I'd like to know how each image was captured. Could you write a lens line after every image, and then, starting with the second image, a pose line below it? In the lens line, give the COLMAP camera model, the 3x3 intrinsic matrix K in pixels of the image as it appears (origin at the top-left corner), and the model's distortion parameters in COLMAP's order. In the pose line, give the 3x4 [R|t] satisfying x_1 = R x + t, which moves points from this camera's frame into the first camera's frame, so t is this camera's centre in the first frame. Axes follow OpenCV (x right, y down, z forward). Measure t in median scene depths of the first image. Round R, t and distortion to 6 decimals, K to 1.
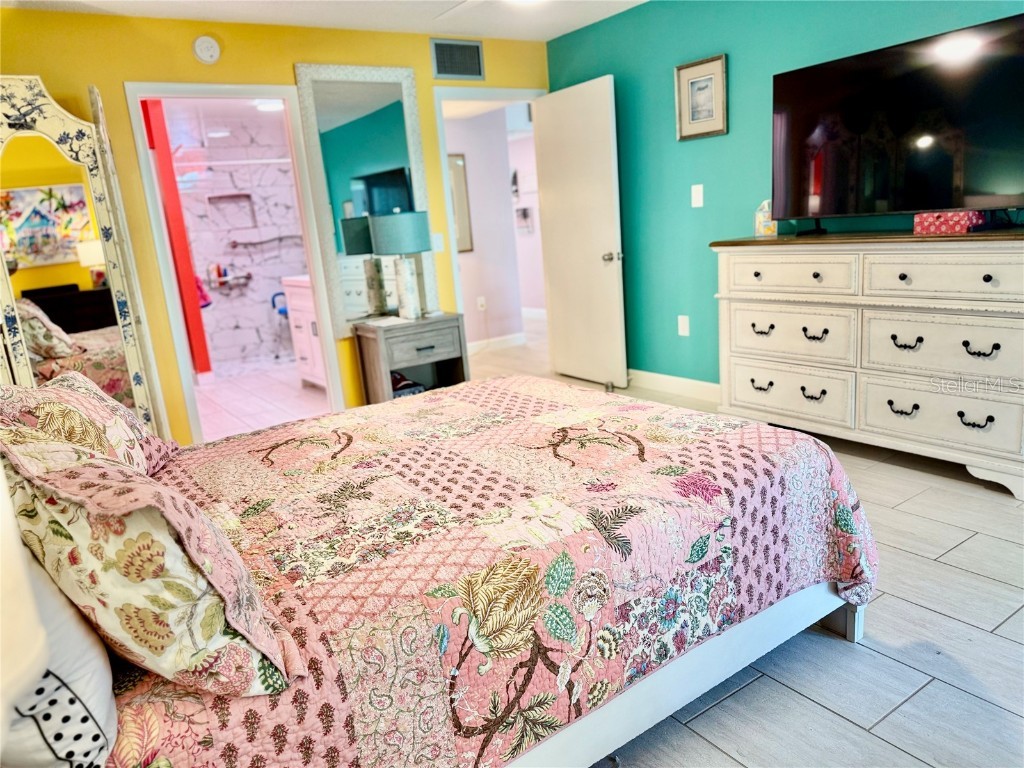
lens RADIAL K [[726.3, 0, 517.7], [0, 726.3, 383.5], [0, 0, 1]] dist [0.067977, -0.092510]
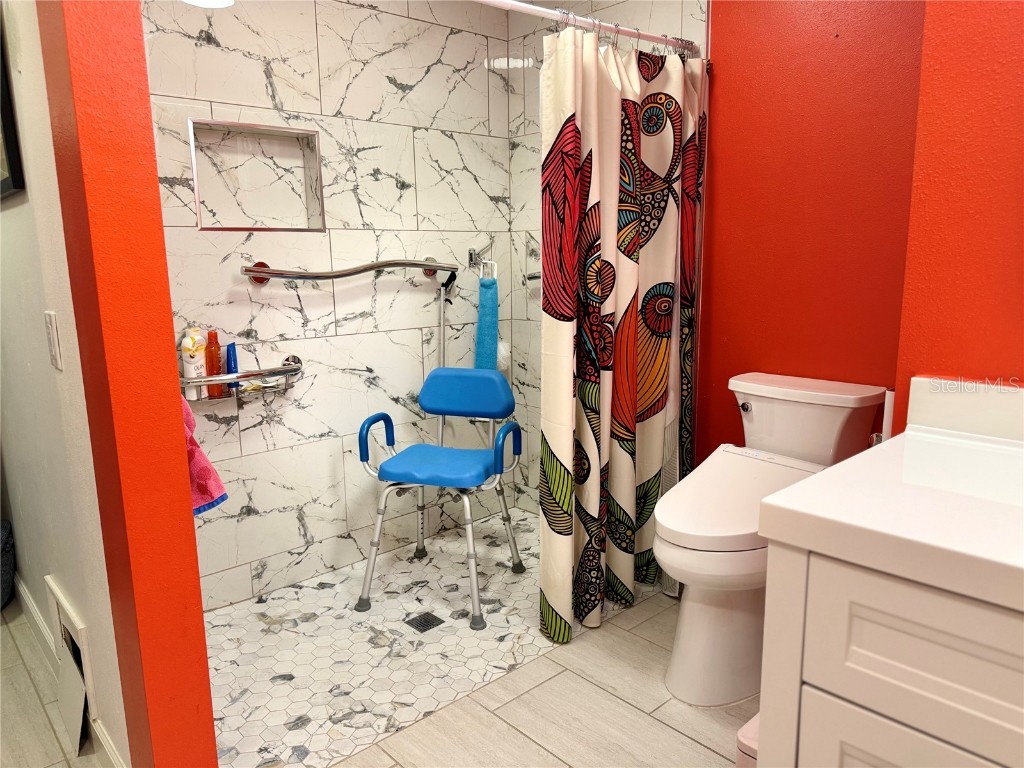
lens RADIAL K [[726.3, 0, 508.8], [0, 726.3, 388.5], [0, 0, 1]] dist [0.067977, -0.092510]
pose [[0.989195, 0.046414, 0.139062, -0.319636], [-0.040367, 0.998126, -0.045996, -0.126630], [-0.140936, 0.039886, 0.989215, 0.653725]]
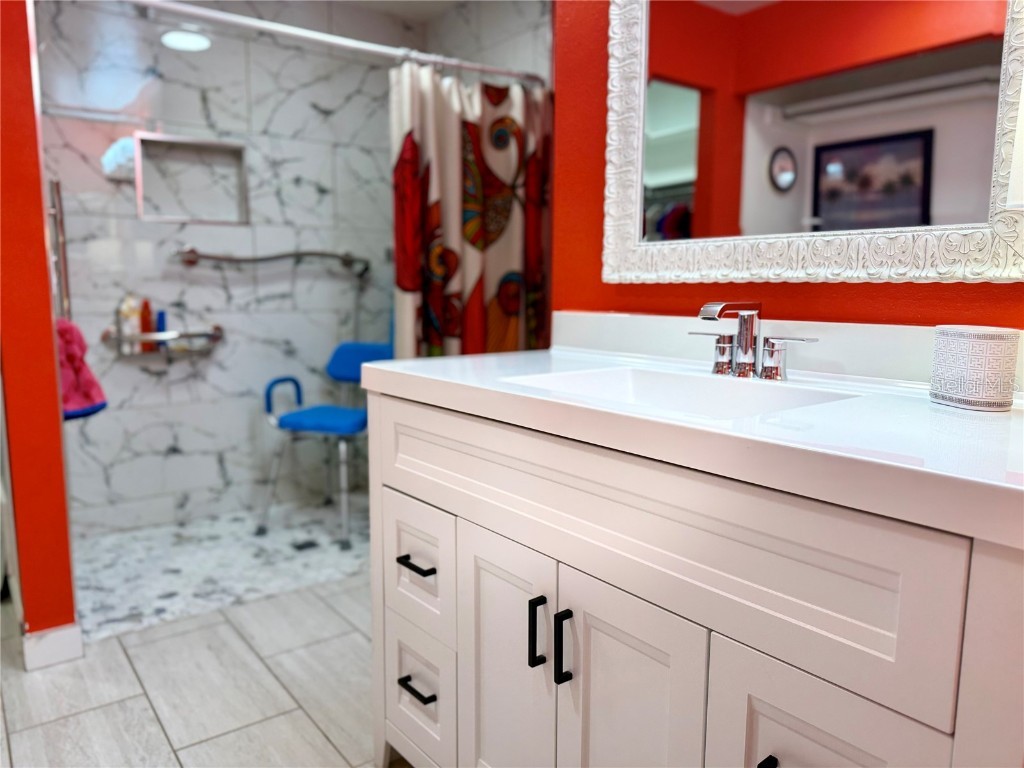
lens RADIAL K [[726.3, 0, 512.2], [0, 726.3, 387.8], [0, 0, 1]] dist [0.067977, -0.092510]
pose [[0.994725, 0.085222, 0.057085, -0.221219], [-0.079756, 0.992559, -0.092005, -0.091285], [-0.064501, 0.086967, 0.994121, 0.576606]]
